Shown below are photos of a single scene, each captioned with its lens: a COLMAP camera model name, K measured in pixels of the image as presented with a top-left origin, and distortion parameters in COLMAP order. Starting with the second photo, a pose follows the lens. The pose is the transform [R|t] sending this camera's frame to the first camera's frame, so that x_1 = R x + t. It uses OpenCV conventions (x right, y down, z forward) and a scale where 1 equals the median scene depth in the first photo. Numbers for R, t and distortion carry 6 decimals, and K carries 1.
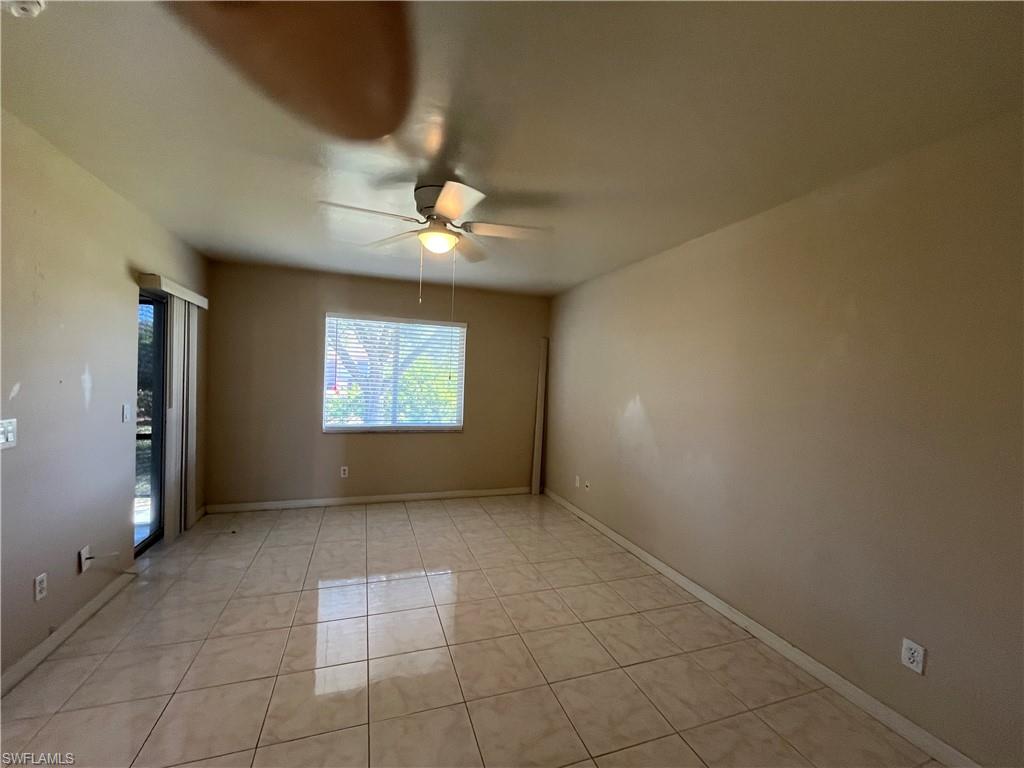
lens RADIAL K [[418.7, 0, 512.0], [0, 418.7, 384.0], [0, 0, 1]] dist [-0.000134, 0.000579]
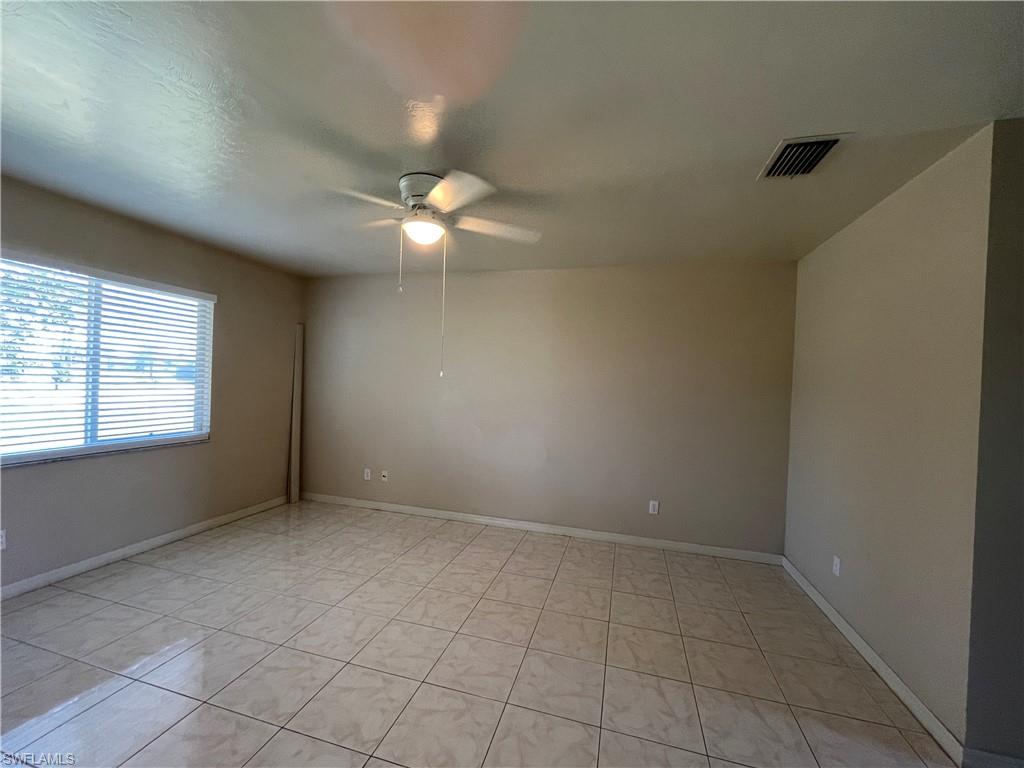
lens RADIAL K [[418.7, 0, 512.0], [0, 418.7, 384.0], [0, 0, 1]] dist [-0.000134, 0.000579]
pose [[0.577799, -0.020077, 0.815932, -0.472265], [-0.002319, 0.999653, 0.026240, -0.009160], [-0.816176, -0.017053, 0.577552, 0.155938]]
